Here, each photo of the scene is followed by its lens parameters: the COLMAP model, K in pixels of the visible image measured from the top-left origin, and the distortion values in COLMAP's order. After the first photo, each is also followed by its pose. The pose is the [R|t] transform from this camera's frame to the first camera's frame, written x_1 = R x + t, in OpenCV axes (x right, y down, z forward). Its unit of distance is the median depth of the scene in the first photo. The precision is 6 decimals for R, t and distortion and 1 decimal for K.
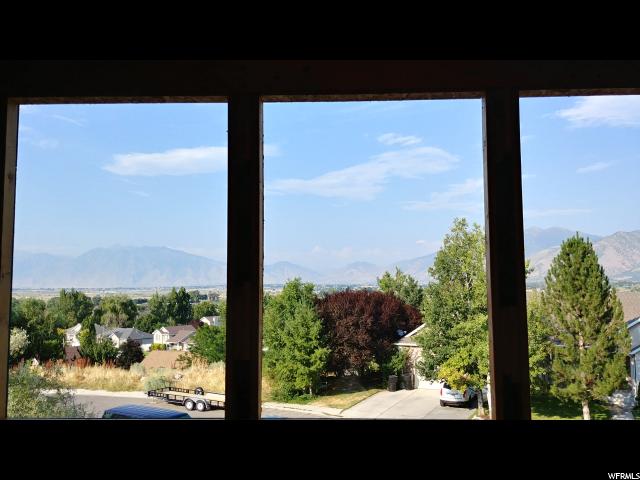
lens RADIAL K [[566.3, 0, 327.8], [0, 566.3, 232.1], [0, 0, 1]] dist [0.102171, -0.134937]
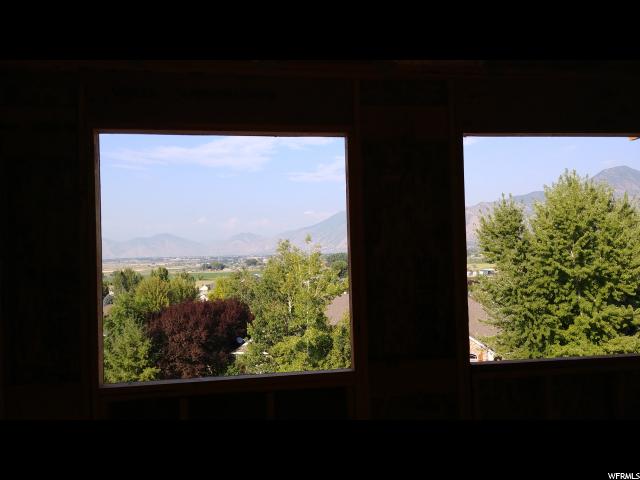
lens RADIAL K [[566.3, 0, 326.5], [0, 566.3, 243.9], [0, 0, 1]] dist [0.102171, -0.134937]
pose [[0.980856, -0.018160, 0.193888, 0.094963], [0.004380, 0.997448, 0.071262, -0.076256], [-0.194687, -0.069048, 0.978432, -0.022081]]
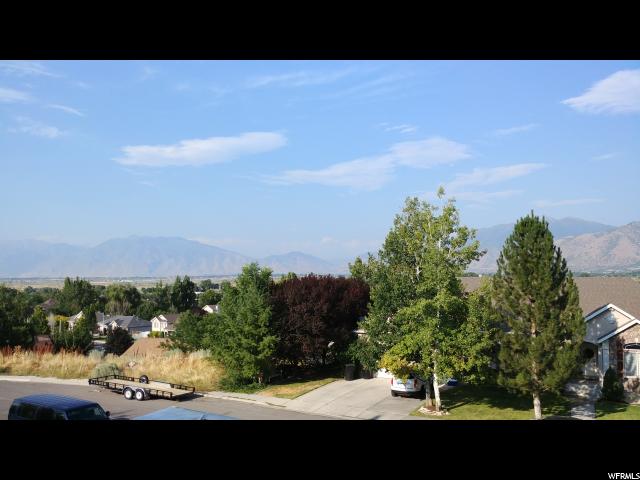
lens RADIAL K [[556.4, 0, 325.8], [0, 556.4, 238.7], [0, 0, 1]] dist [0.066724, -0.042173]
pose [[0.999515, -0.000680, -0.031118, 0.104880], [0.001518, 0.999636, 0.026928, 0.016321], [0.031088, -0.026962, 0.999153, 0.070882]]
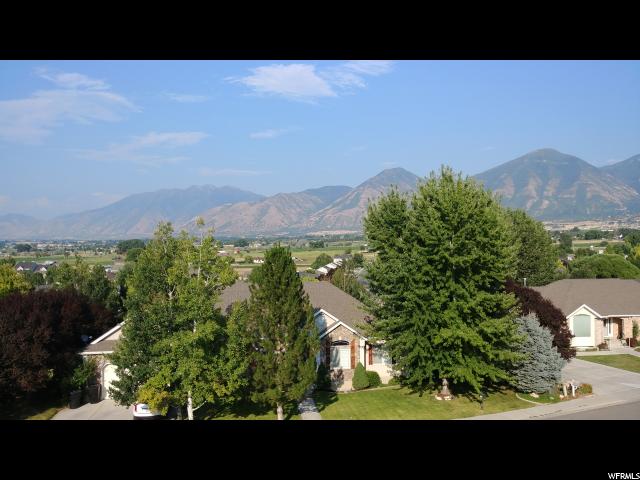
lens RADIAL K [[566.3, 0, 329.1], [0, 566.3, 236.8], [0, 0, 1]] dist [0.102171, -0.134937]
pose [[0.849616, 0.000533, 0.527402, -0.022694], [-0.045514, 0.996343, 0.072314, -0.067695], [-0.525434, -0.085443, 0.846533, 0.069837]]
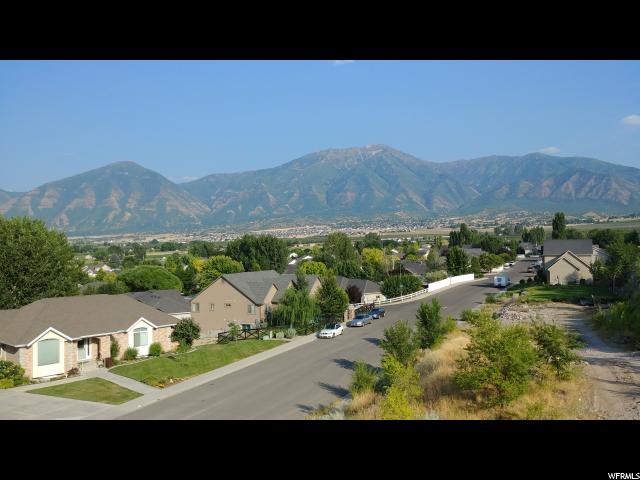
lens RADIAL K [[566.3, 0, 344.2], [0, 566.3, 233.2], [0, 0, 1]] dist [0.102171, -0.134937]
pose [[0.287628, 0.020779, 0.957517, 0.231646], [-0.072582, 0.997362, 0.000160, -0.075893], [-0.954988, -0.069544, 0.288378, -0.018537]]
